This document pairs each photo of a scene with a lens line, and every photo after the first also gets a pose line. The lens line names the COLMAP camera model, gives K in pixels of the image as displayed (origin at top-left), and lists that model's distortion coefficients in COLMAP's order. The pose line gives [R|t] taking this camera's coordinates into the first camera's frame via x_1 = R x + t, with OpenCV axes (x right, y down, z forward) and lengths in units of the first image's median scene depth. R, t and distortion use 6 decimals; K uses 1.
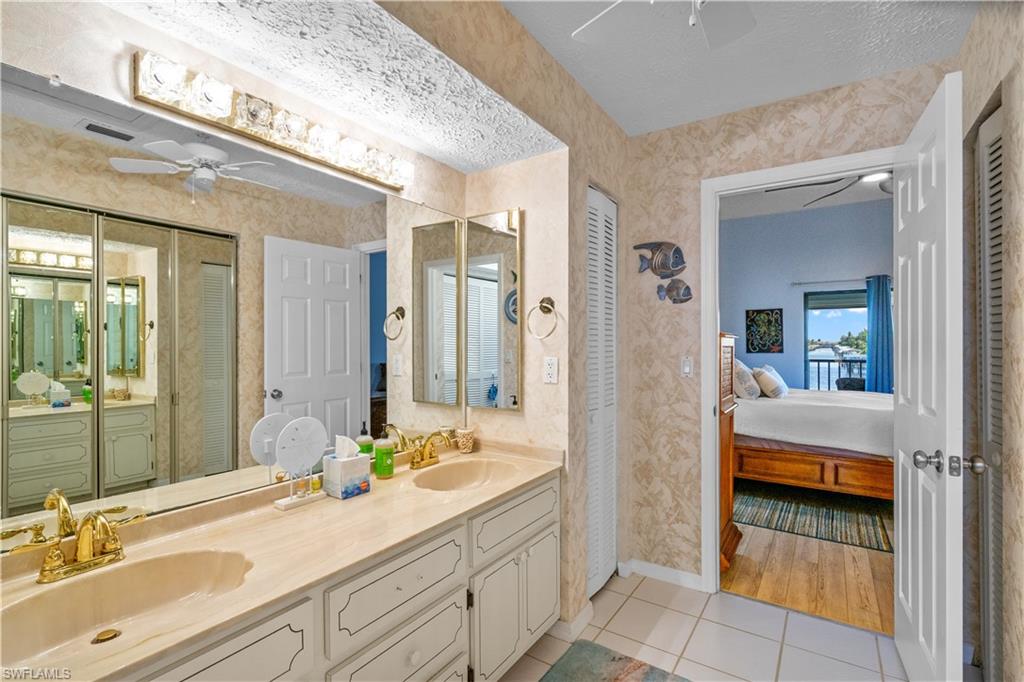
lens RADIAL K [[472.8, 0, 512.5], [0, 472.8, 348.3], [0, 0, 1]] dist [-0.001795, 0.000556]
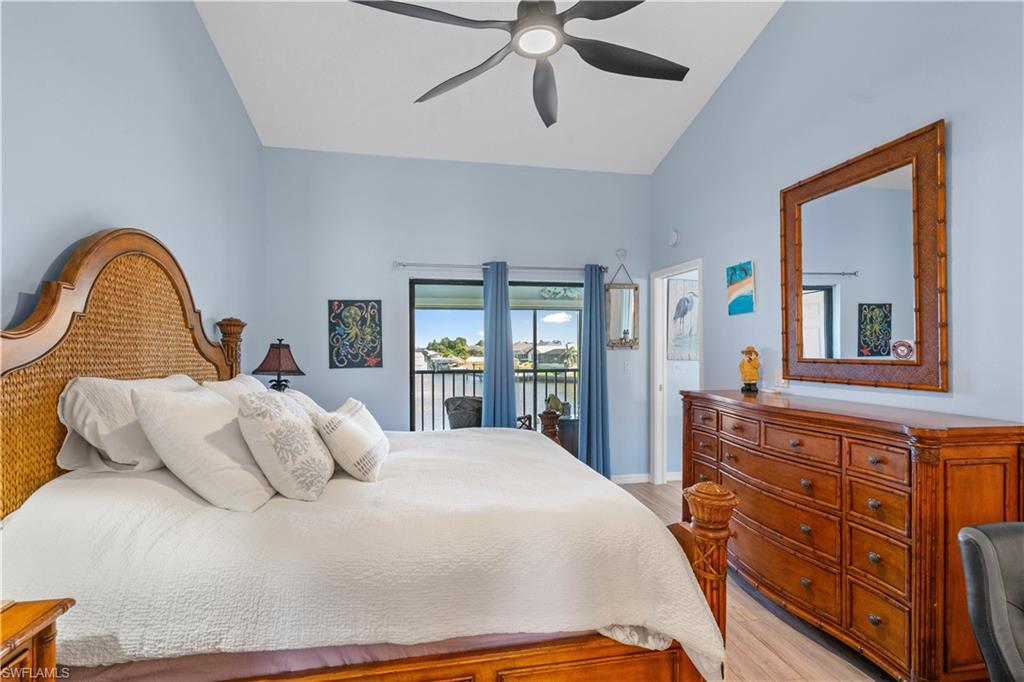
lens RADIAL K [[469.3, 0, 511.6], [0, 469.3, 349.1], [0, 0, 1]] dist [-0.001377, 0.000118]
pose [[0.709820, -0.001147, 0.704382, 0.238324], [0.006793, 0.999963, -0.005216, -0.011281], [-0.704350, 0.008487, 0.709802, 0.405910]]
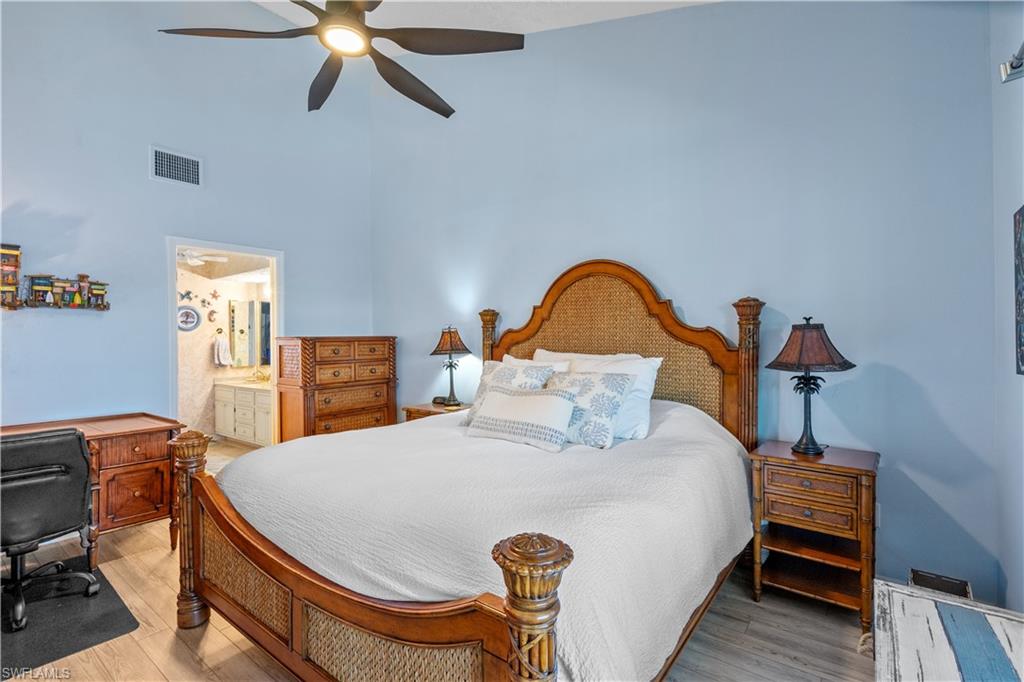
lens RADIAL K [[451.0, 0, 512.0], [0, 451.0, 341.0], [0, 0, 1]] dist [-0.018231, 0.000028]
pose [[-0.047845, -0.000093, -0.998855, 0.781492], [-0.003807, 0.999993, 0.000089, -0.007982], [0.998847, 0.003807, -0.047846, 0.753653]]
